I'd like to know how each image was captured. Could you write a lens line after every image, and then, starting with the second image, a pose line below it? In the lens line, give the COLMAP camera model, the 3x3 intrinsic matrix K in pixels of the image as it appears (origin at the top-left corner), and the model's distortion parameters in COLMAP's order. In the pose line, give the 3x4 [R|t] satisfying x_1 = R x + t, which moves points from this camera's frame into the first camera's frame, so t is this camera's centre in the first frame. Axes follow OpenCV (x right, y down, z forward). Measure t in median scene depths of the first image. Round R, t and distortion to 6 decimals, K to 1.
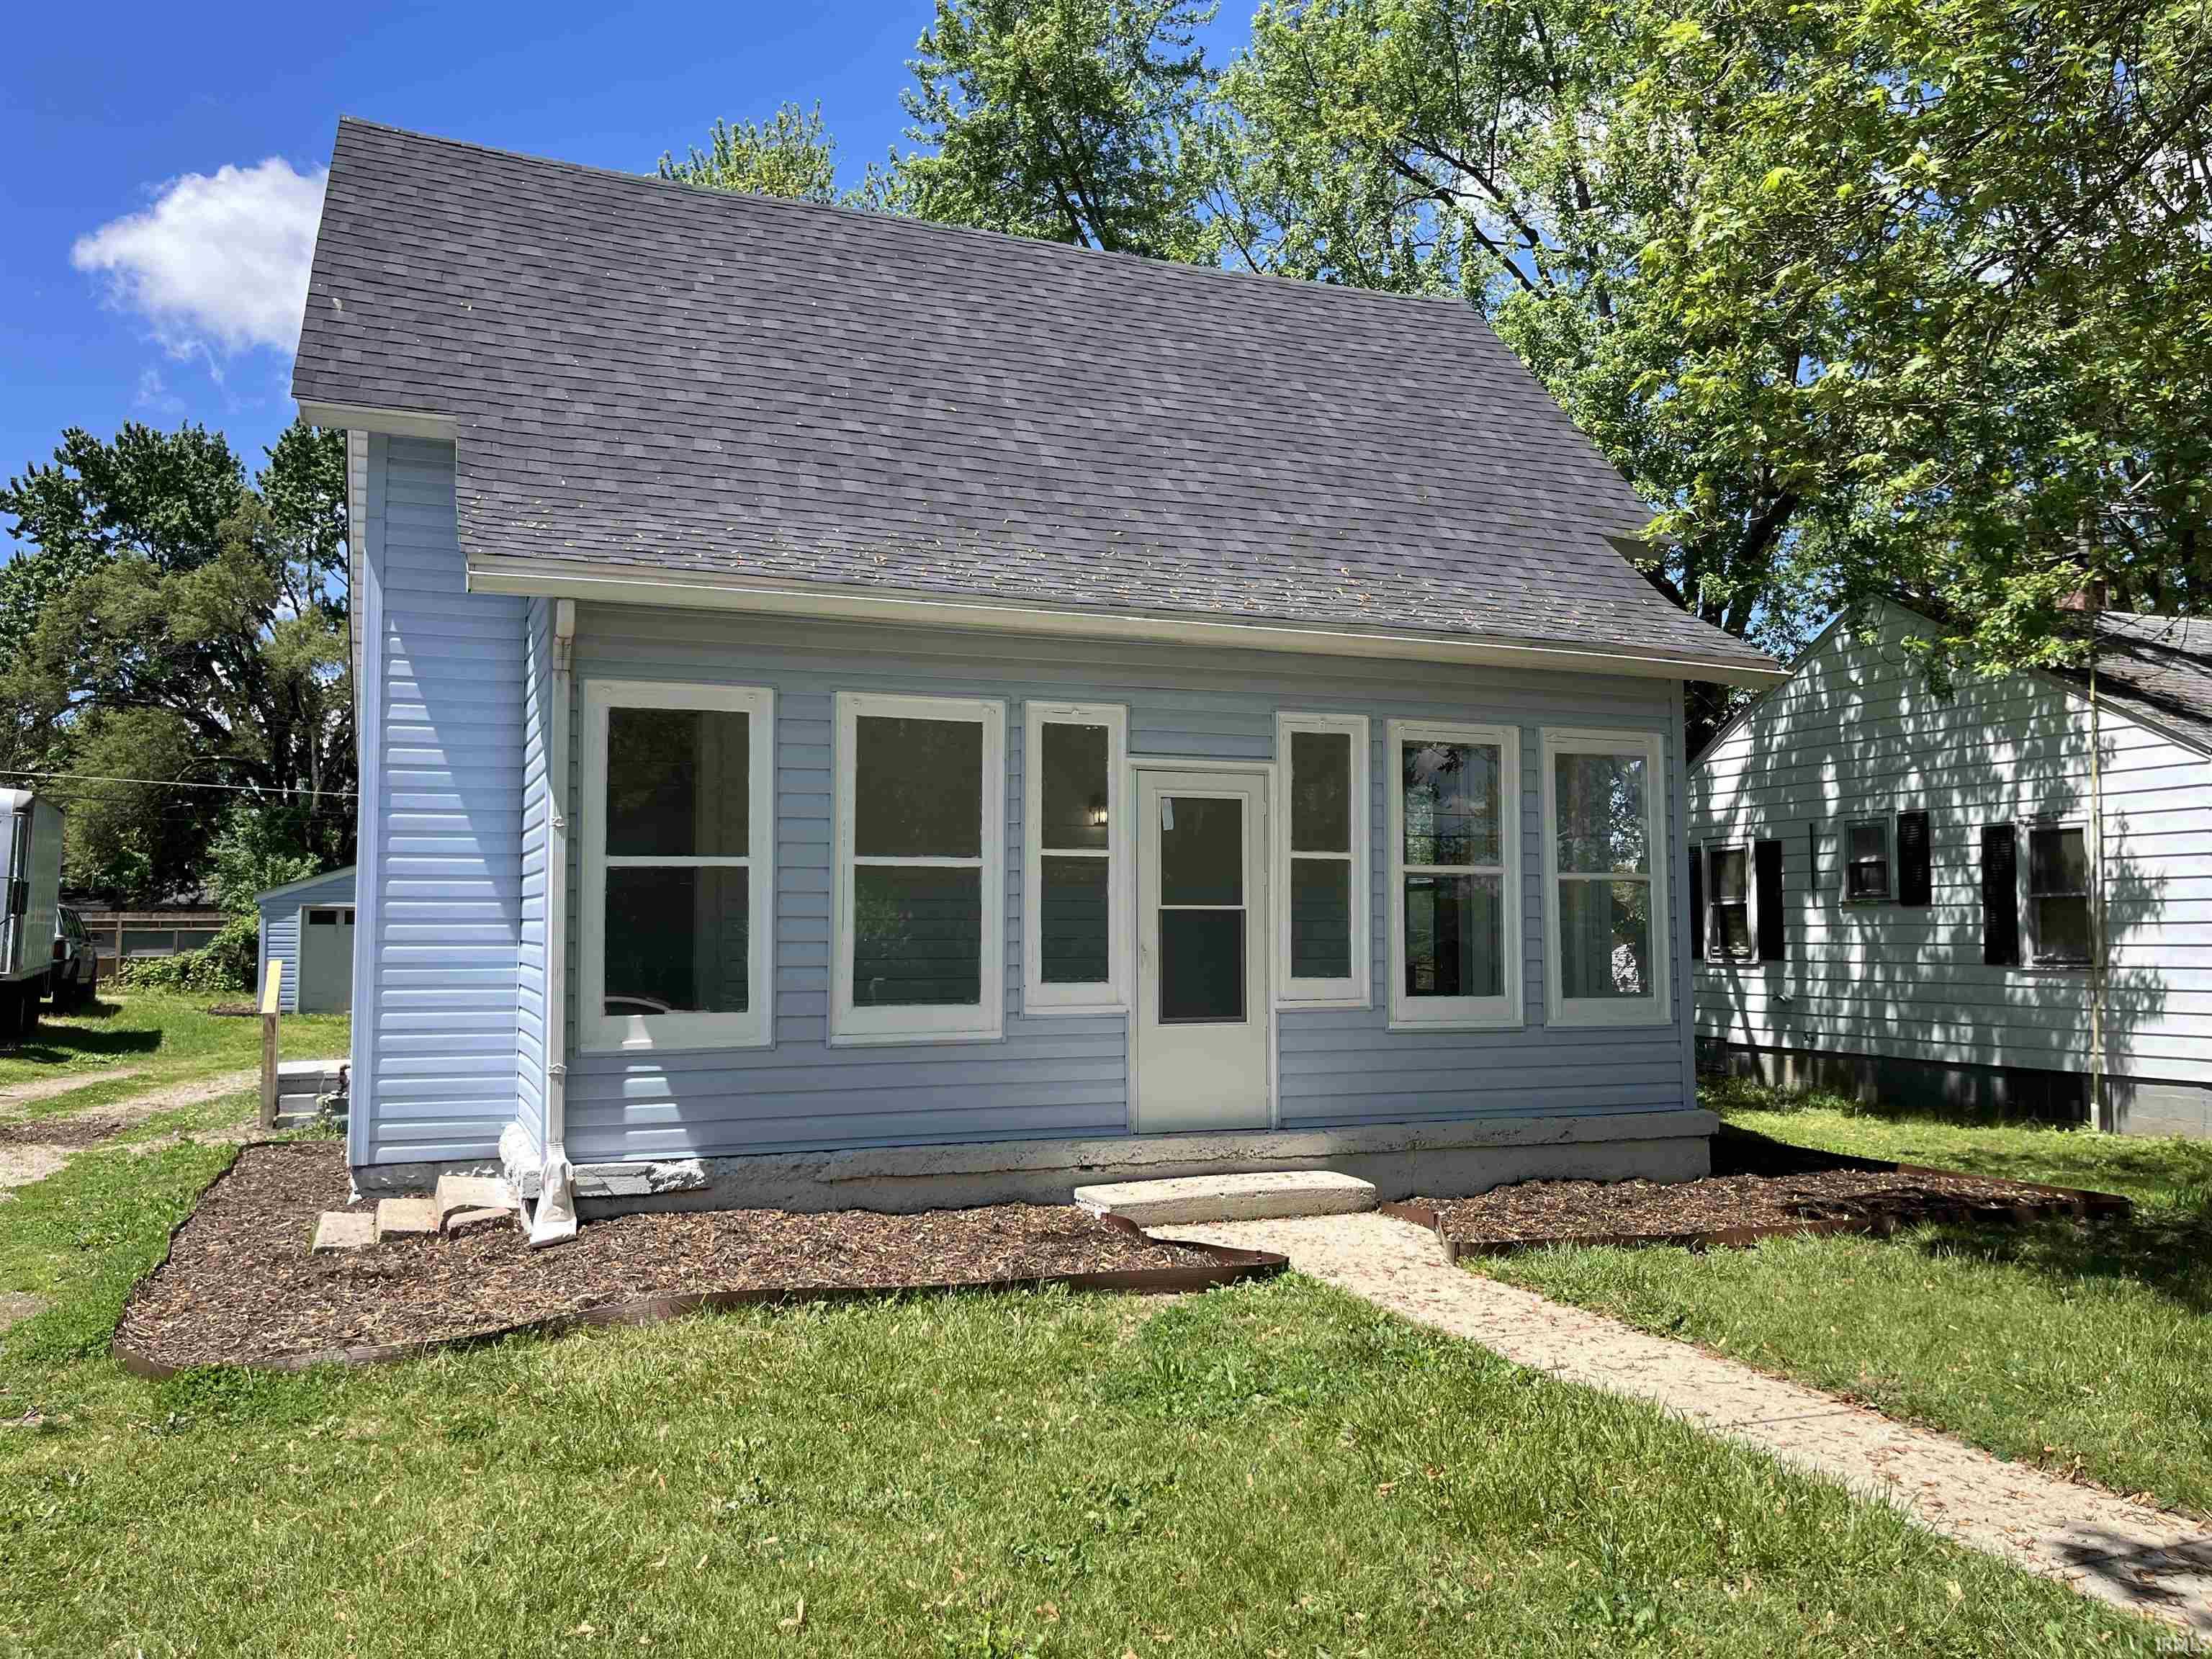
lens RADIAL K [[1699.9, 0, 1106.0], [0, 1699.9, 829.5], [0, 0, 1]] dist [0.002407, -0.001049]
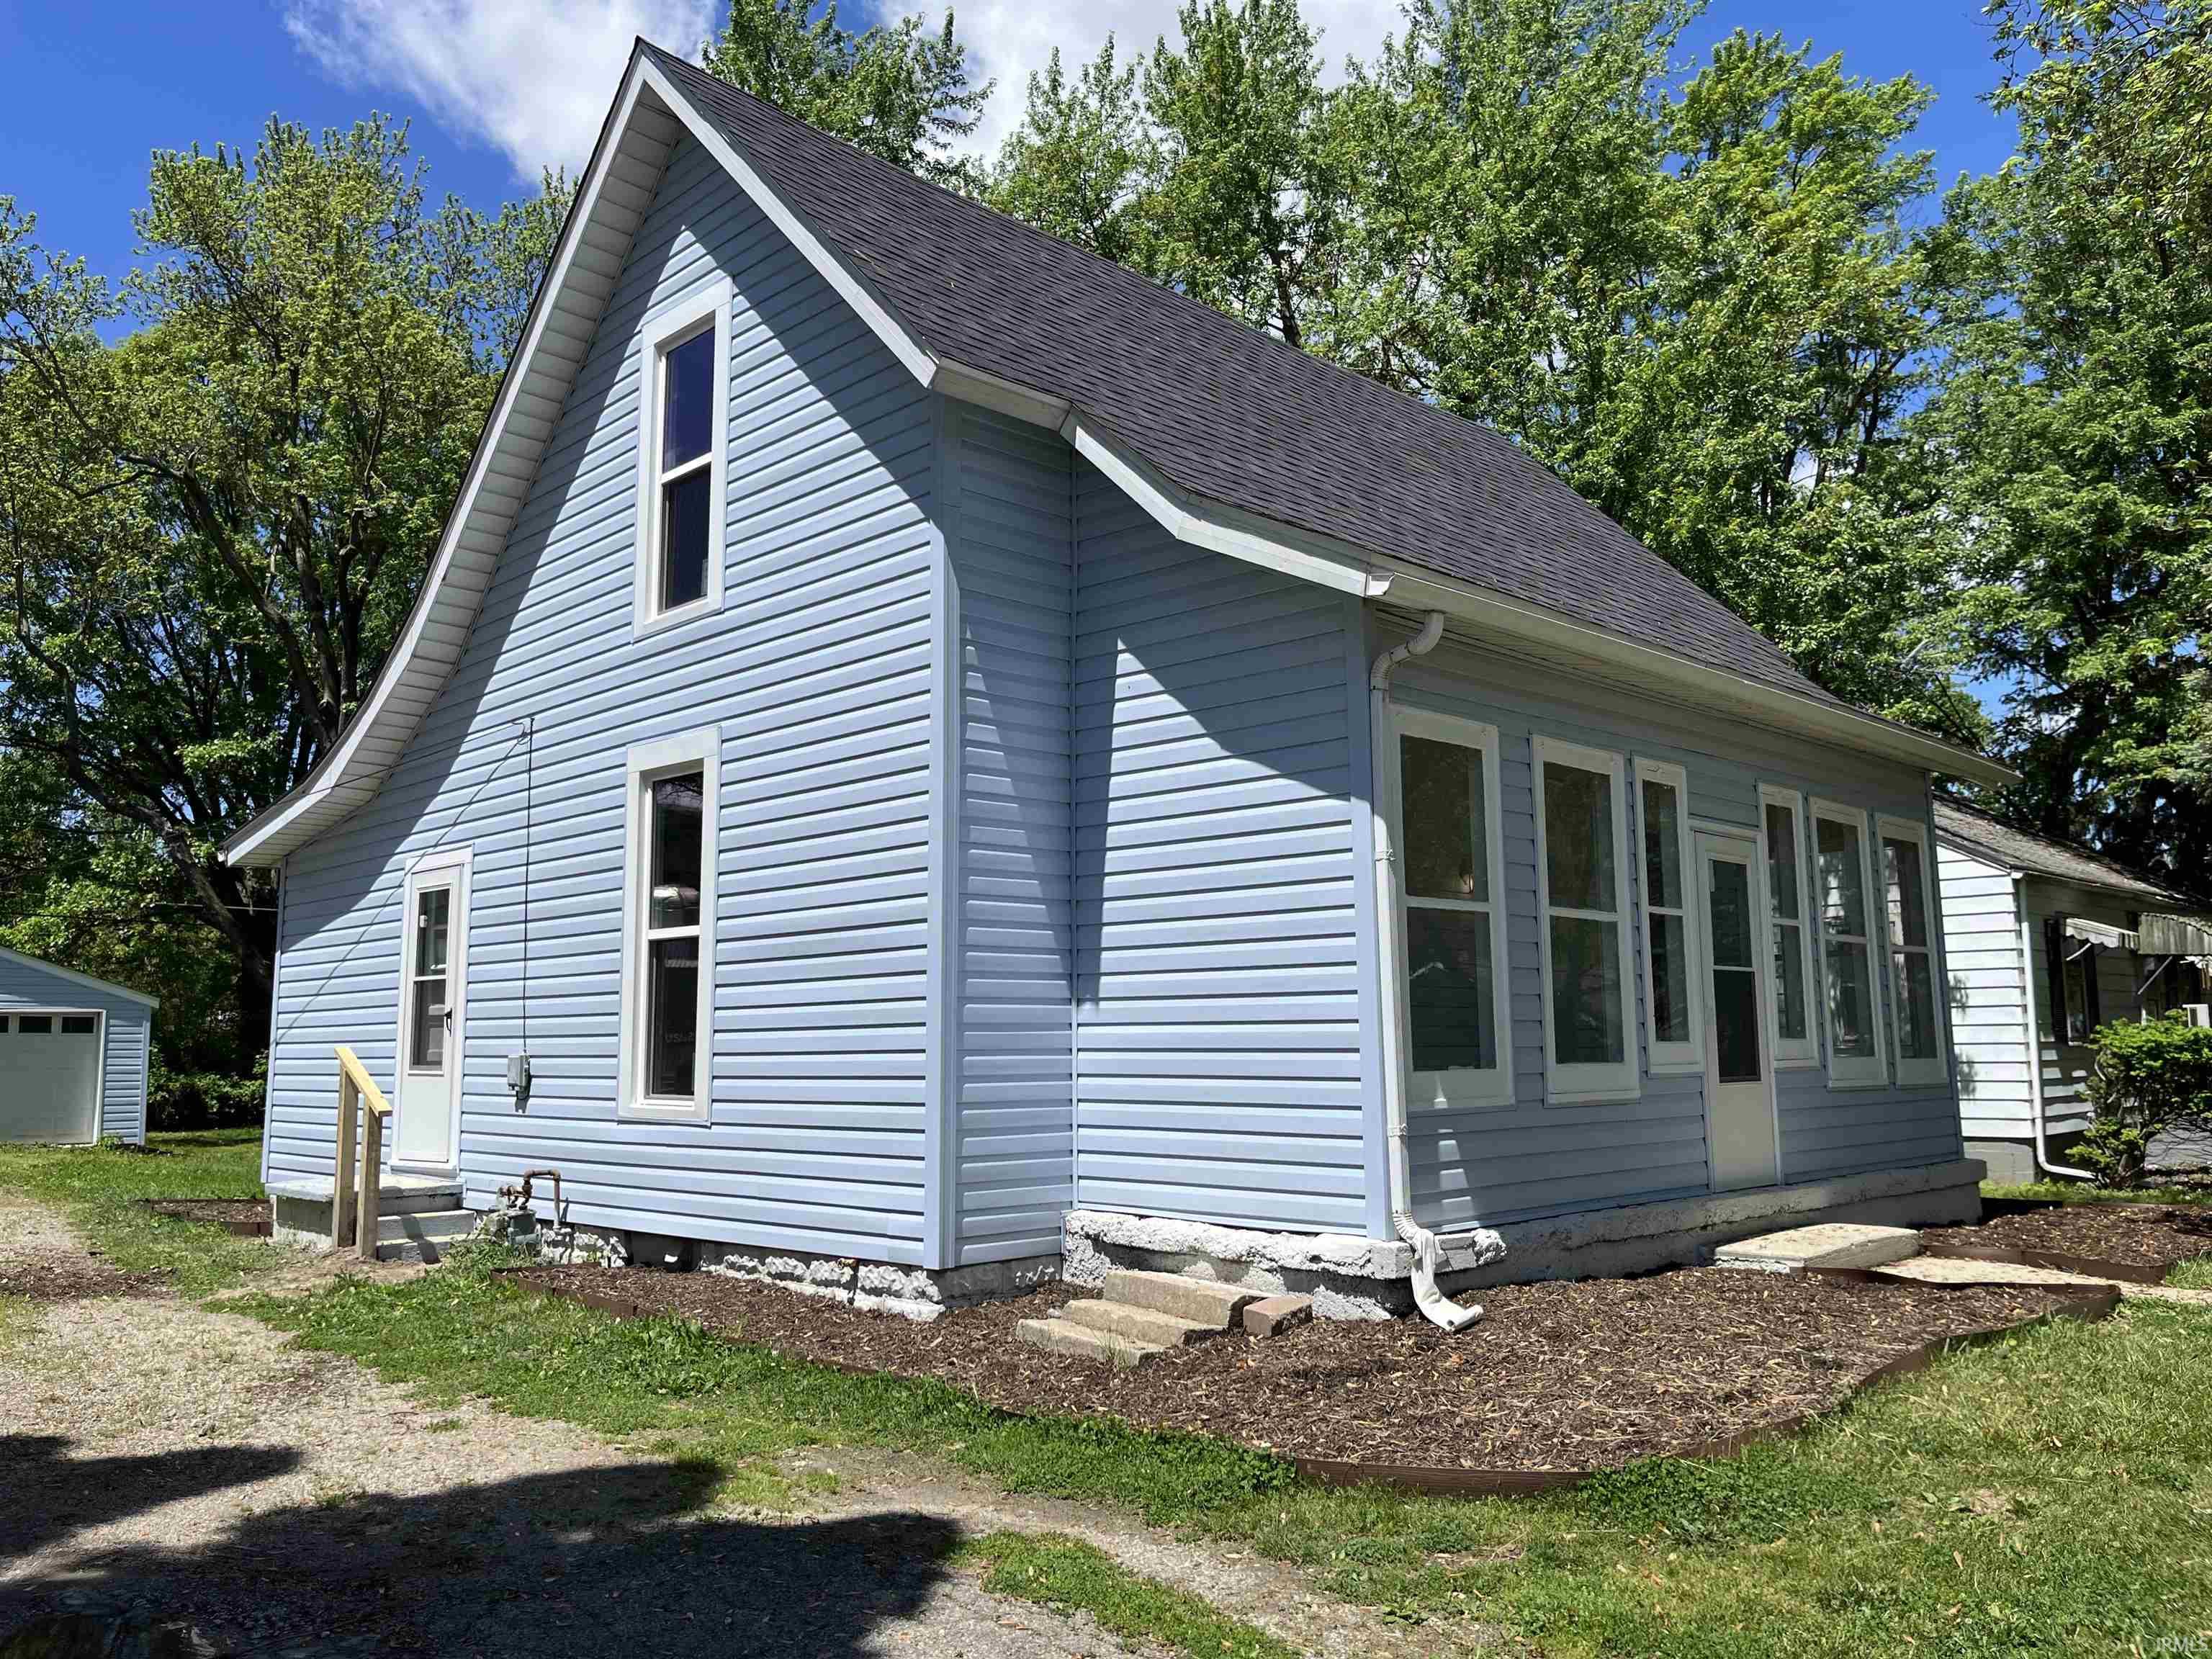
lens RADIAL K [[1699.9, 0, 1106.0], [0, 1699.9, 829.5], [0, 0, 1]] dist [0.002407, -0.001049]
pose [[0.932749, 0.039126, 0.358397, -0.713168], [-0.014393, 0.997343, -0.071420, 0.043885], [-0.360239, 0.061458, 0.930833, 0.191186]]
